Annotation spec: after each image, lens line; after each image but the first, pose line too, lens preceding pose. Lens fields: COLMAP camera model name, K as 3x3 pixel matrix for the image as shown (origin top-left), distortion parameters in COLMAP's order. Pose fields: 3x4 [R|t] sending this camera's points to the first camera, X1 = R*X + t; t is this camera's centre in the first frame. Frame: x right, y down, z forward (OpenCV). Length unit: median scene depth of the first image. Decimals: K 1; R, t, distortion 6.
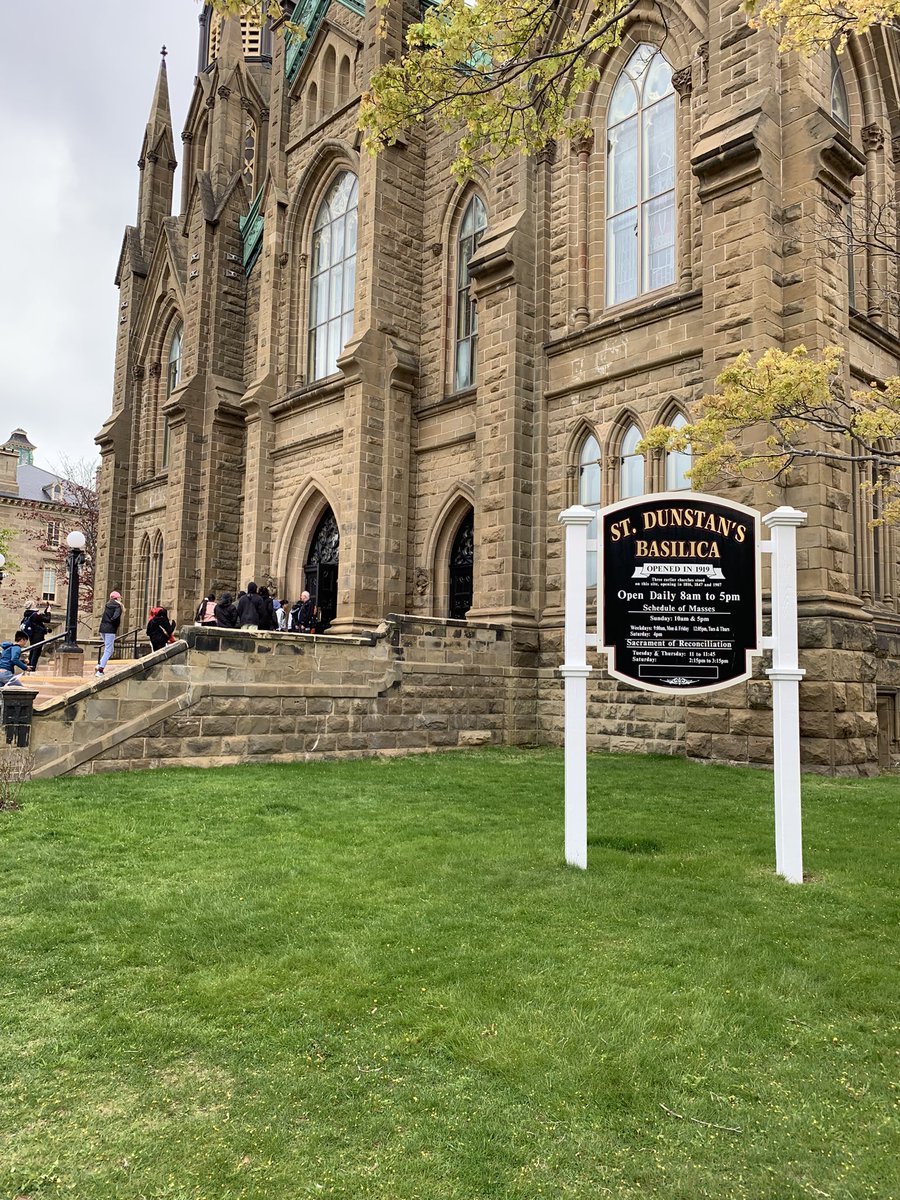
lens RADIAL K [[910.1, 0, 450.0], [0, 910.1, 600.0], [0, 0, 1]] dist [0.073173, -0.115150]
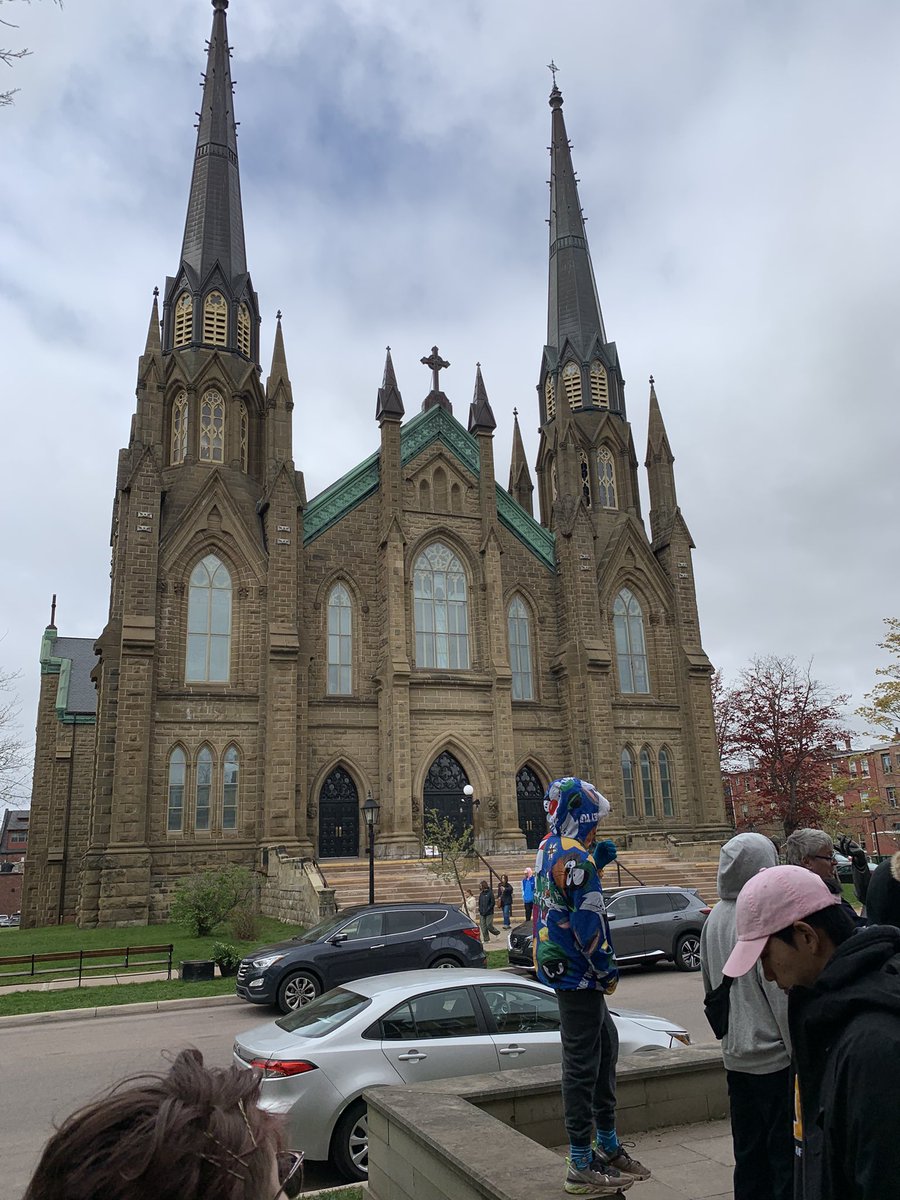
lens RADIAL K [[910.1, 0, 450.0], [0, 910.1, 600.0], [0, 0, 1]] dist [0.073173, -0.115150]
pose [[0.355911, 0.218316, 0.908661, -1.946720], [-0.047221, 0.975289, -0.215828, -0.024233], [-0.933326, 0.033907, 0.357425, 0.511529]]
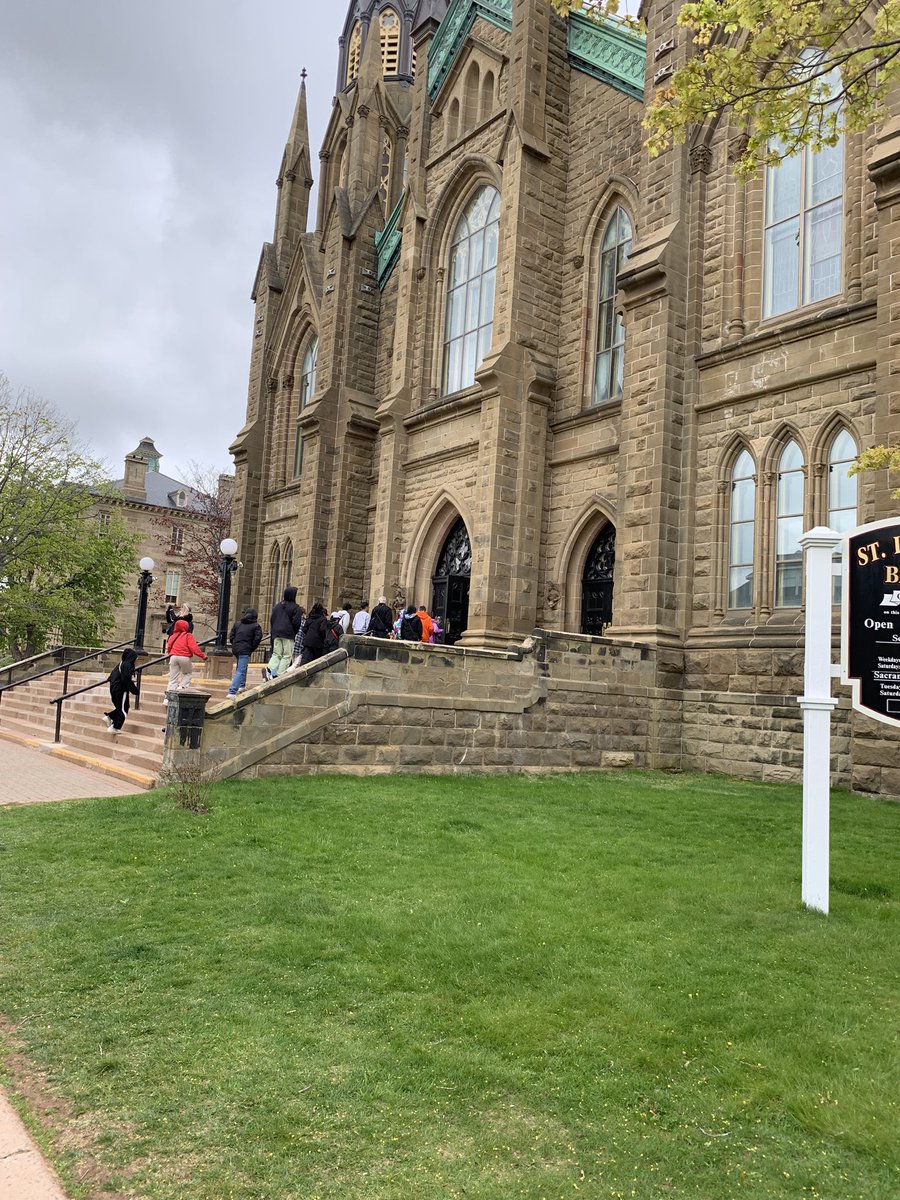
lens RADIAL K [[907.8, 0, 450.0], [0, 907.8, 600.0], [0, 0, 1]] dist [0.093856, -0.168082]
pose [[0.994055, 0.029489, -0.104807, -0.043270], [-0.030808, 0.999465, -0.010988, -0.001869], [0.104427, 0.014151, 0.994432, 0.005899]]
